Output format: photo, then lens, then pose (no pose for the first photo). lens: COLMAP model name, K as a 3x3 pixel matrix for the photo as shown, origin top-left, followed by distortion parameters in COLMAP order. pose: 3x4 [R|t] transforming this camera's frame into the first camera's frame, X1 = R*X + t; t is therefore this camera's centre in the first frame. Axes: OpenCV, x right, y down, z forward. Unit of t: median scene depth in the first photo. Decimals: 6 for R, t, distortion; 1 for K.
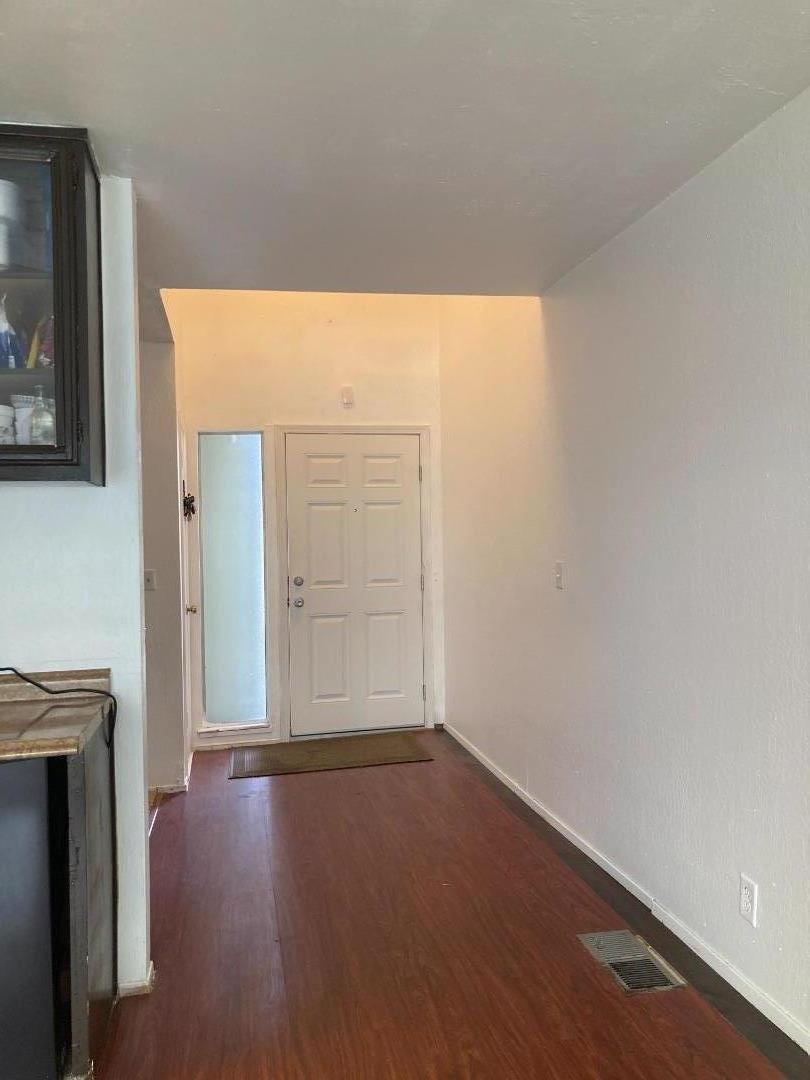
lens RADIAL K [[862.6, 0, 401.9], [0, 862.6, 545.0], [0, 0, 1]] dist [0.005374, -0.008156]
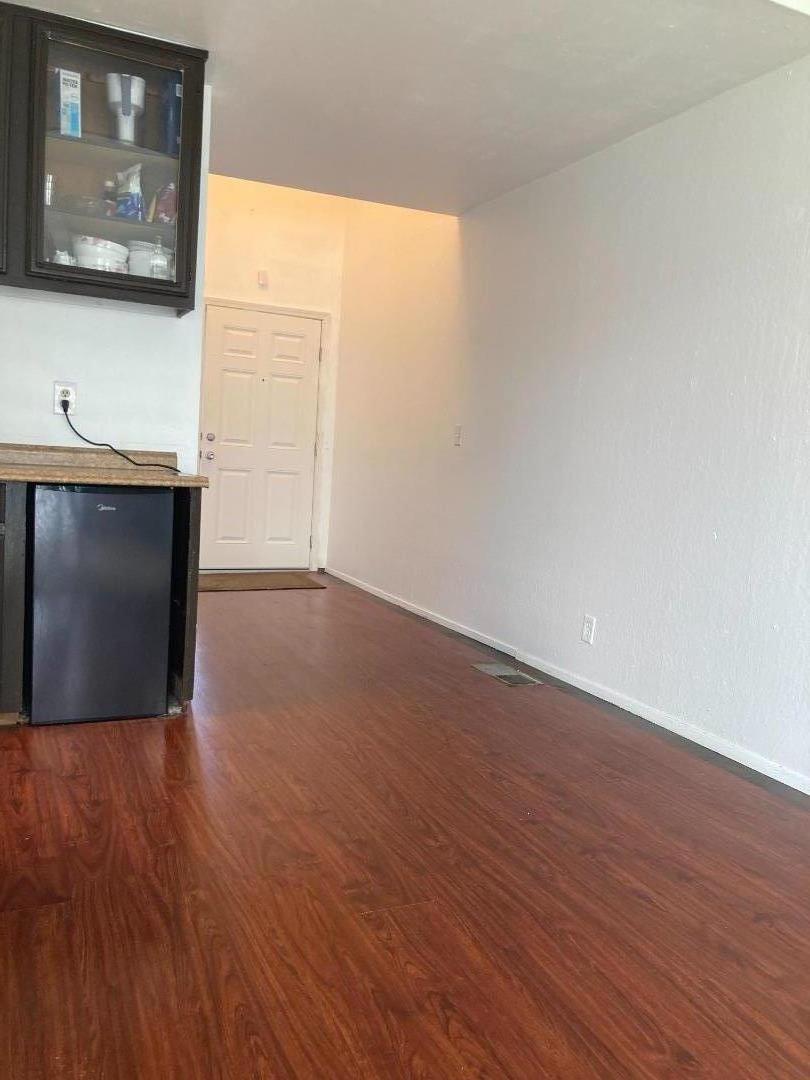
lens RADIAL K [[862.6, 0, 410.5], [0, 862.6, 538.4], [0, 0, 1]] dist [0.005374, -0.008156]
pose [[0.970296, 0.061328, 0.234018, -0.186377], [-0.083599, 0.992742, 0.086458, 0.082963], [-0.227017, -0.103453, 0.968380, -0.280041]]
